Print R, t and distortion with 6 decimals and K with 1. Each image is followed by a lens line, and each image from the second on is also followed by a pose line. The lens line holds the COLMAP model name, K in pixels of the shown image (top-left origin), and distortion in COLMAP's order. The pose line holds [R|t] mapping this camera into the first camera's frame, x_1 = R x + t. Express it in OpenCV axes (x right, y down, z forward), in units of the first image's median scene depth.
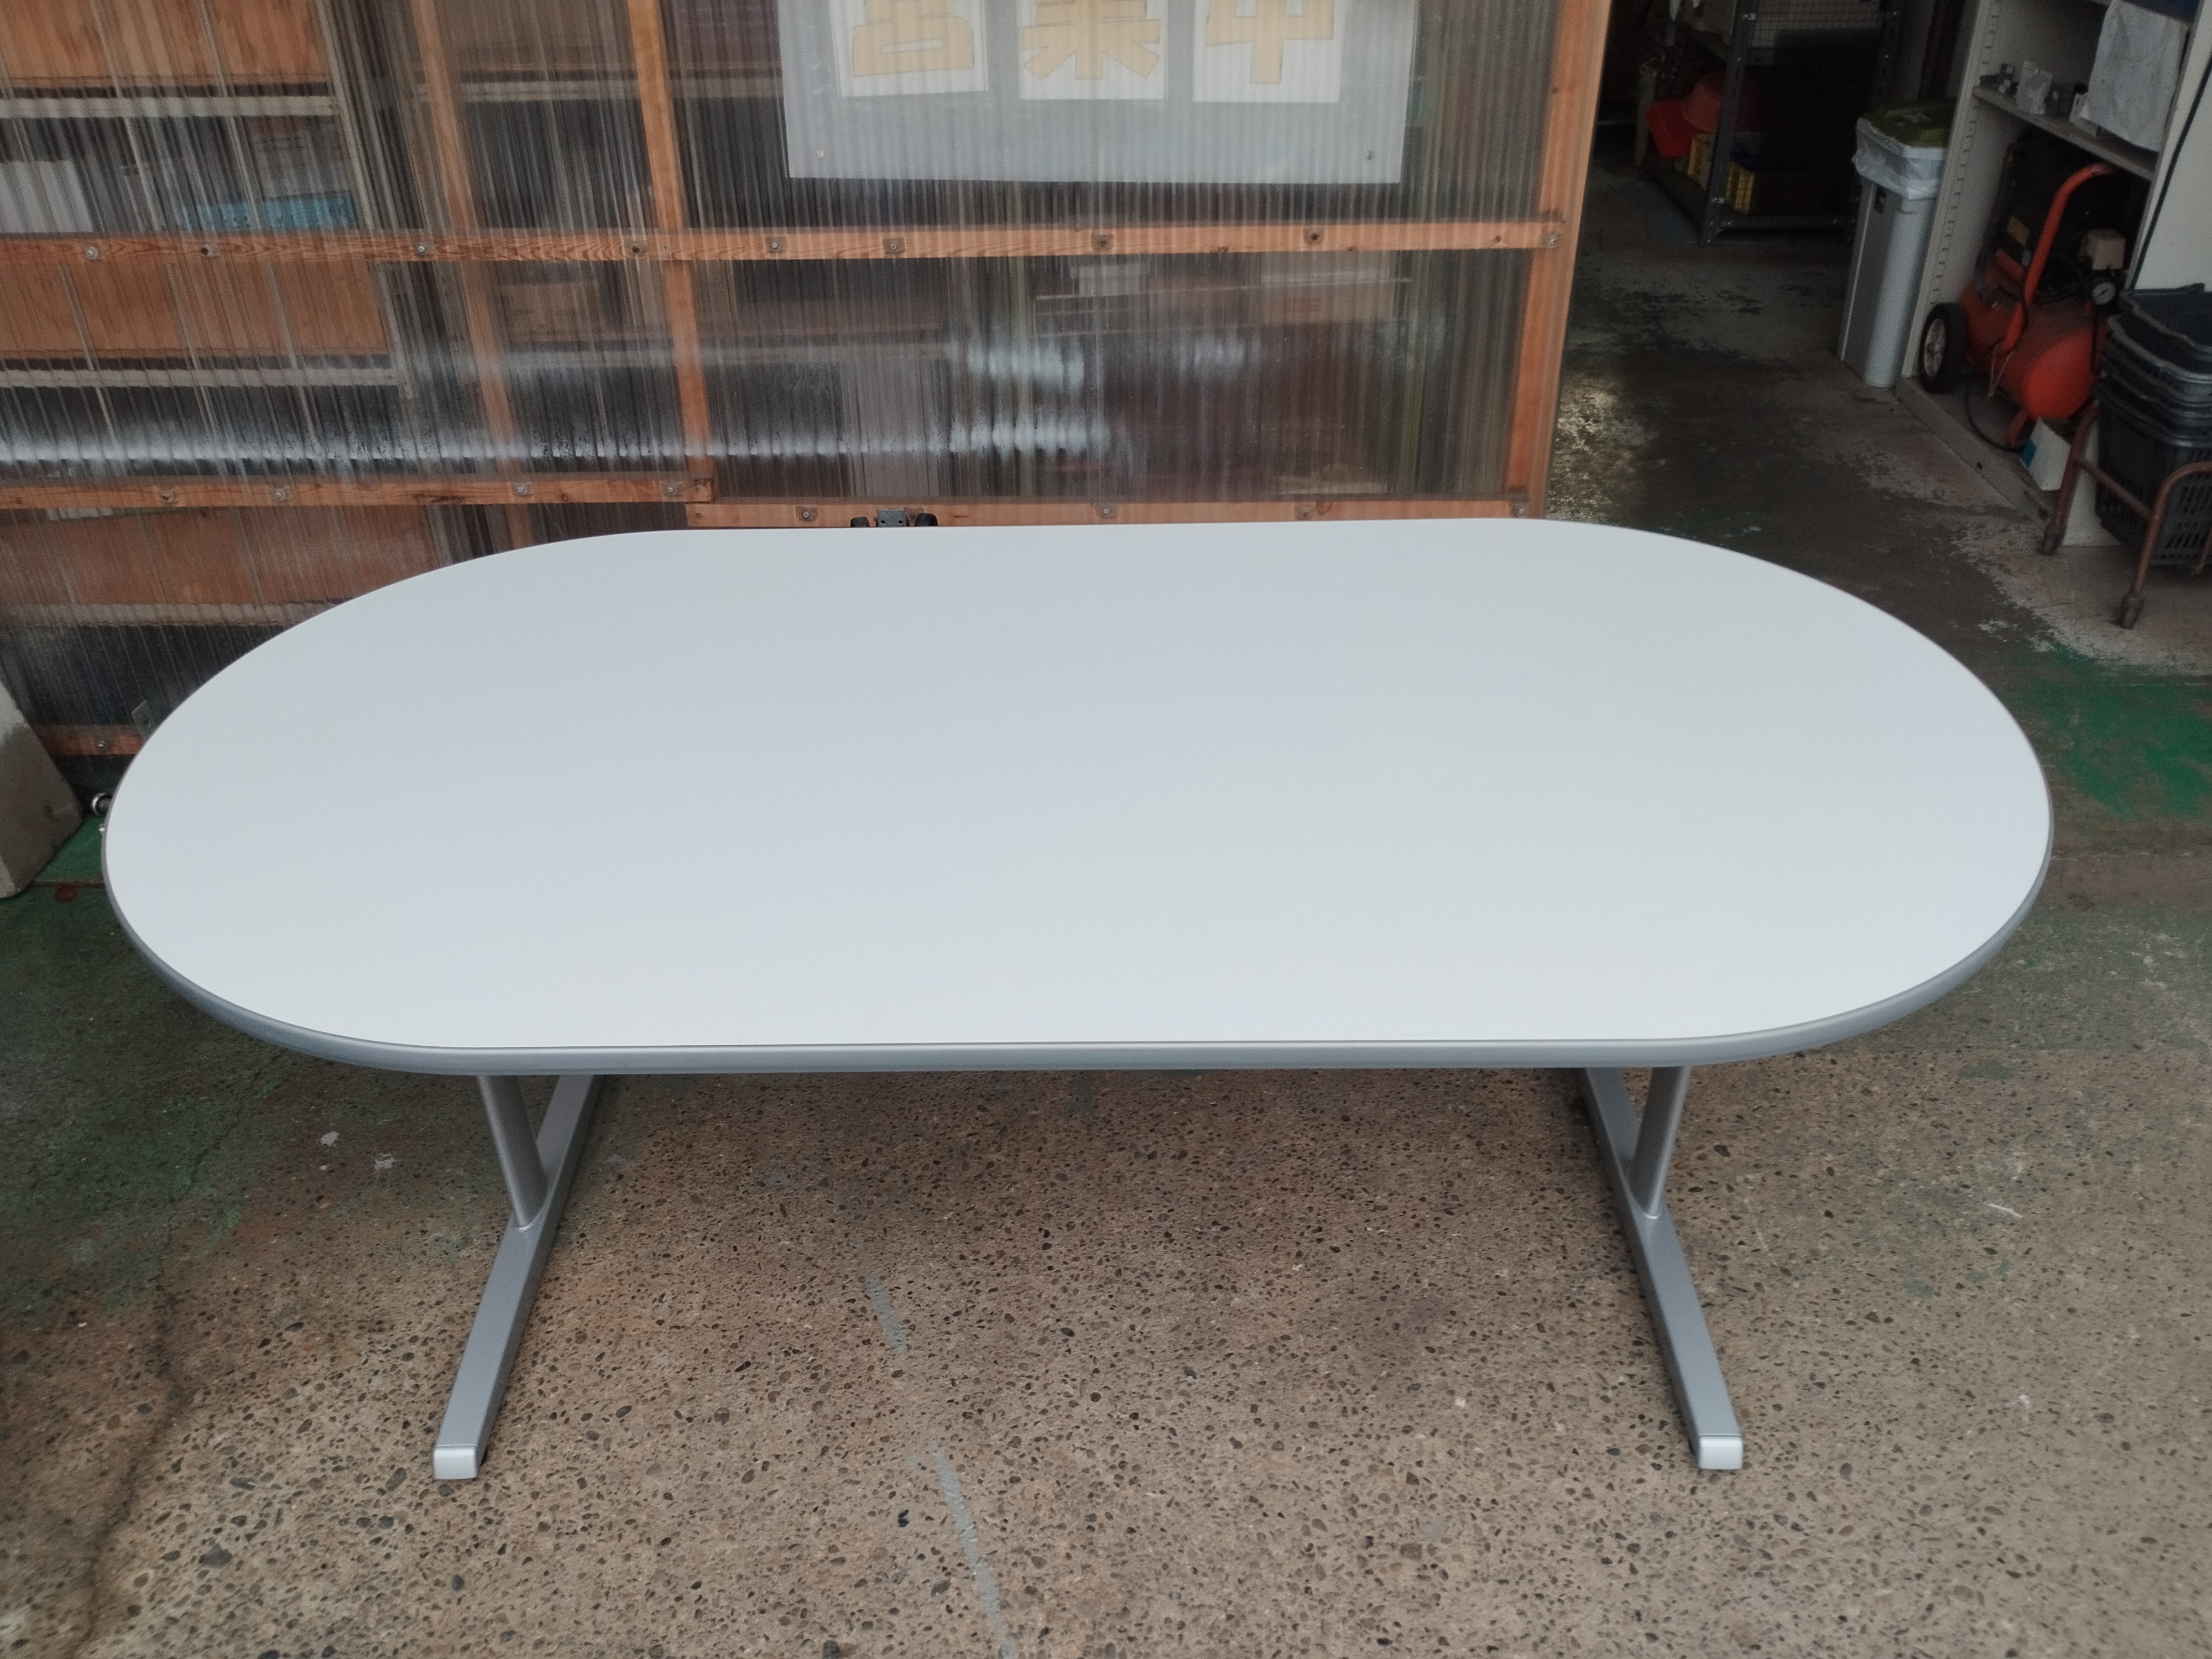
lens RADIAL K [[1867.9, 0, 1106.0], [0, 1867.9, 829.5], [0, 0, 1]] dist [0.086137, -0.108582]
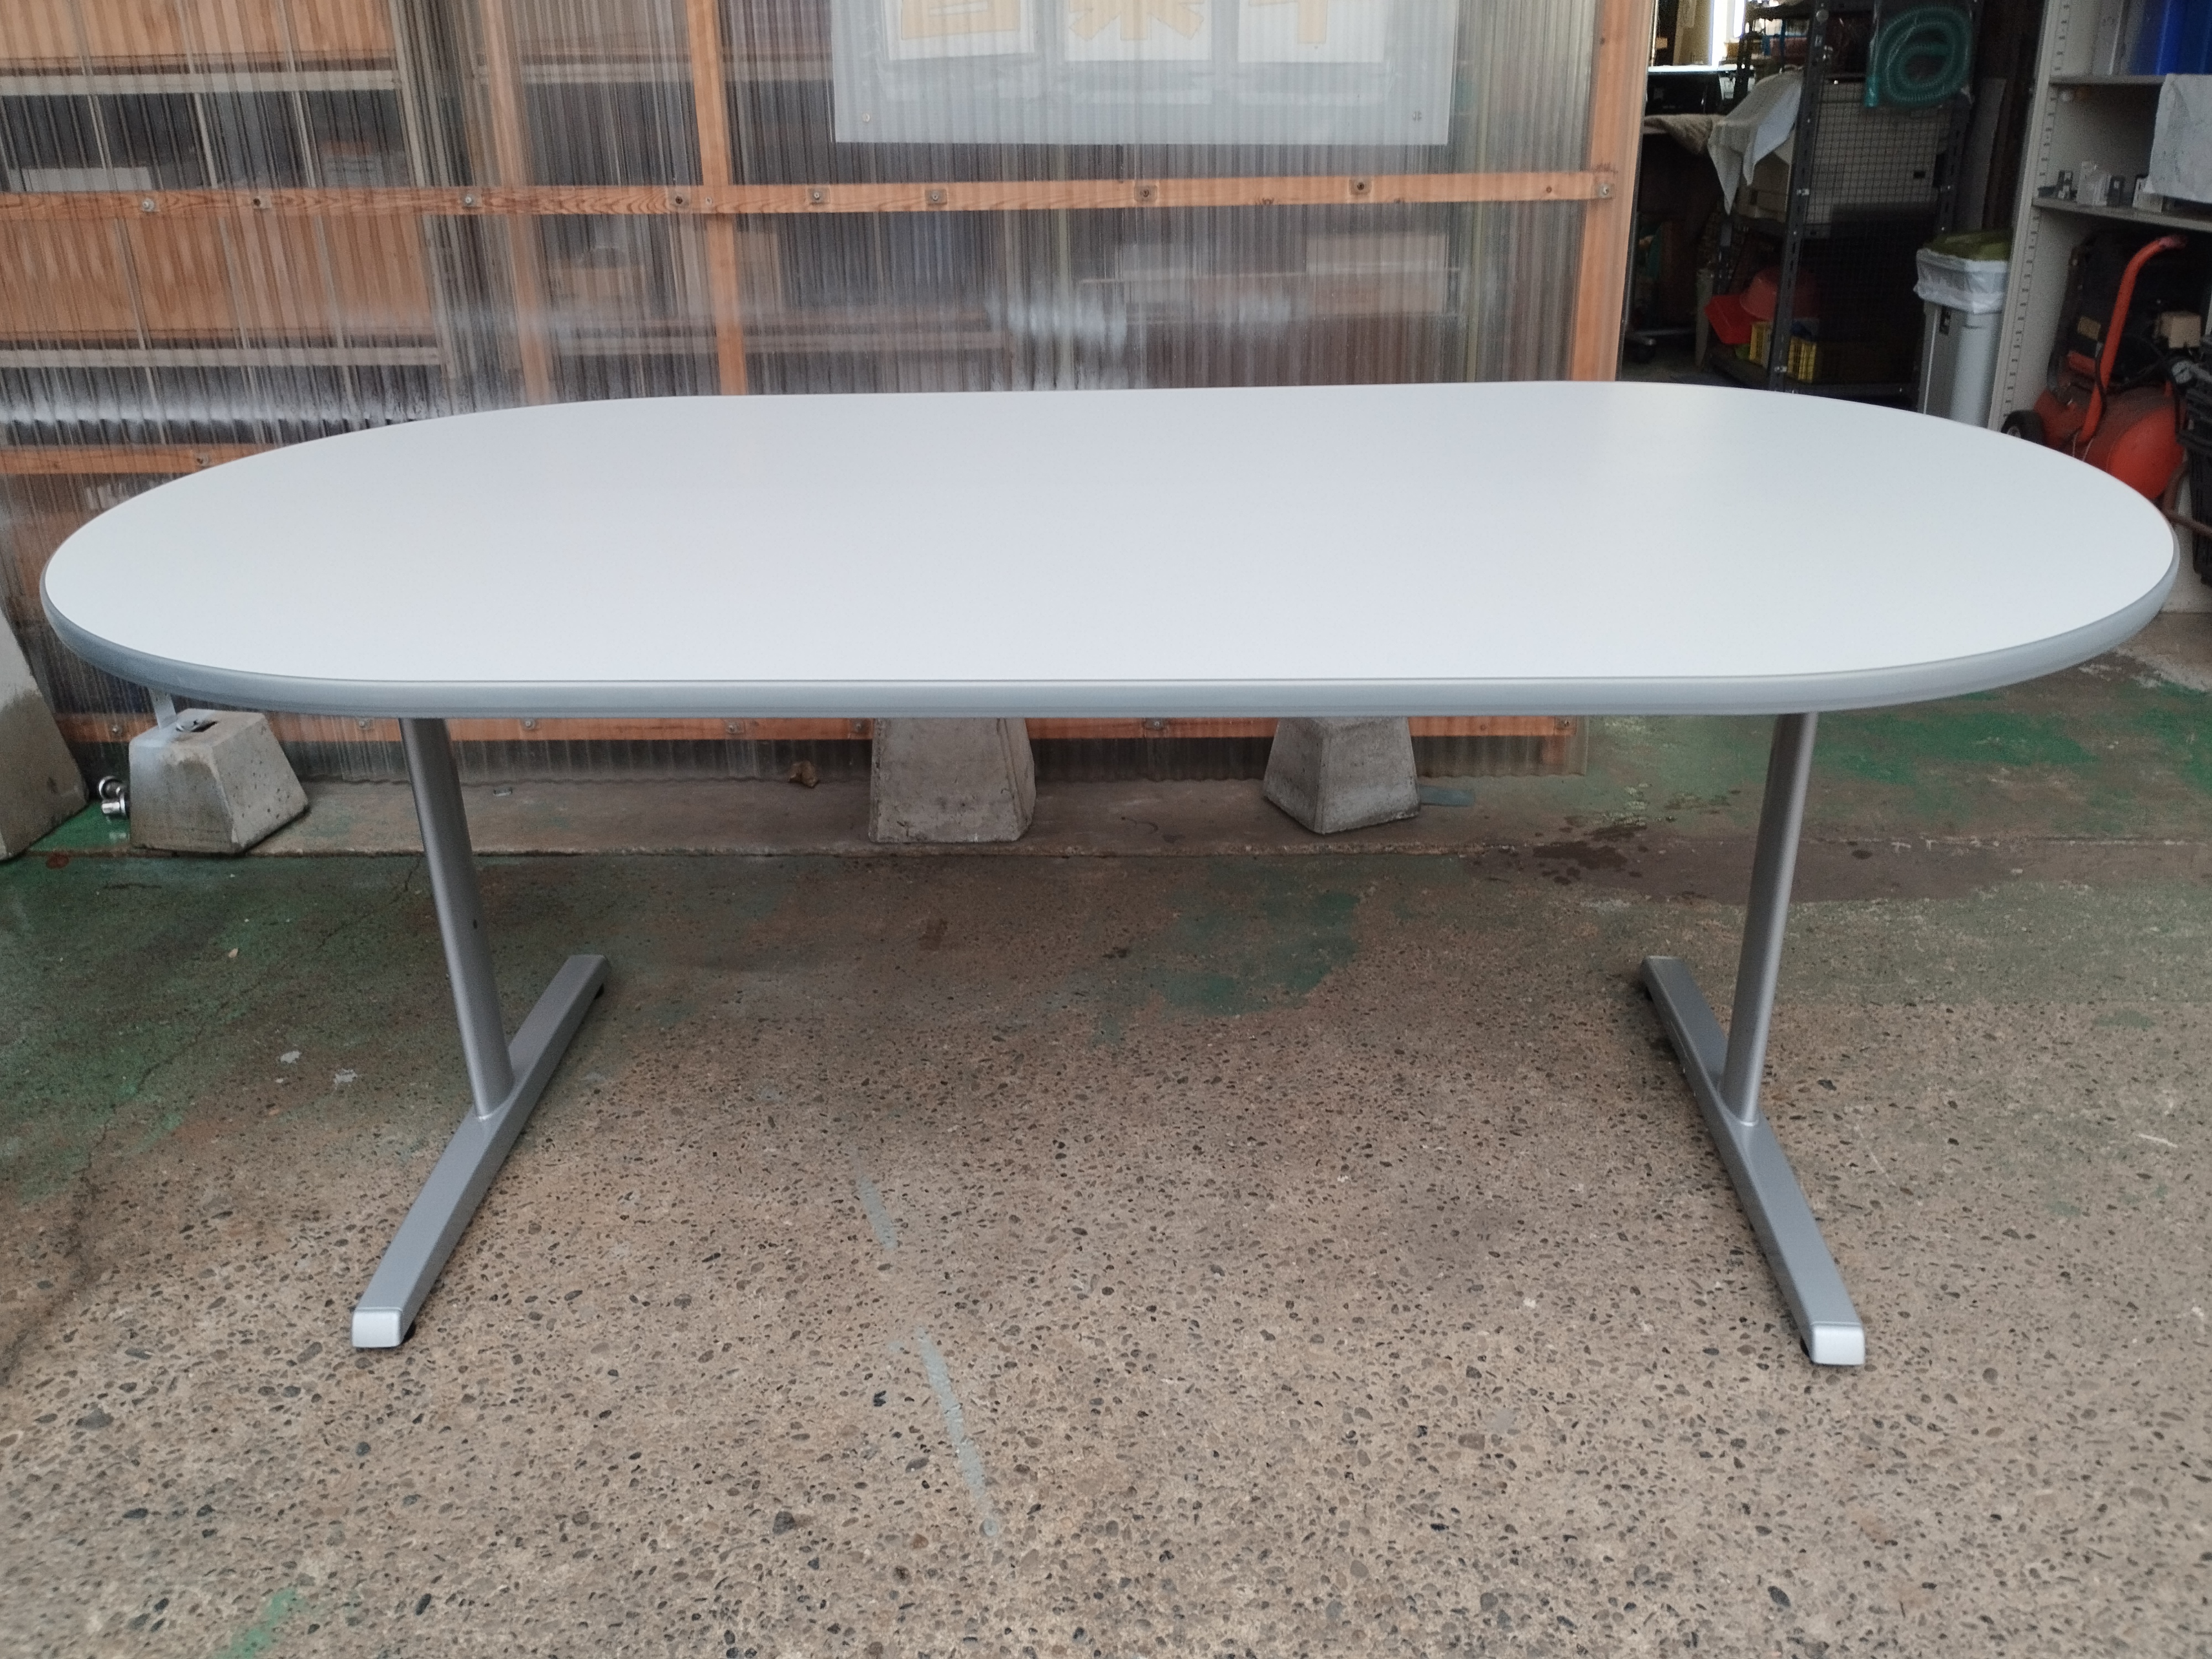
lens RADIAL K [[1880.4, 0, 1107.6], [0, 1880.4, 825.5], [0, 0, 1]] dist [0.080597, -0.106313]
pose [[0.999039, 0.008157, -0.043075, 0.030164], [-0.015743, 0.983753, -0.178838, 0.245331], [0.040916, 0.179344, 0.982935, 0.098902]]
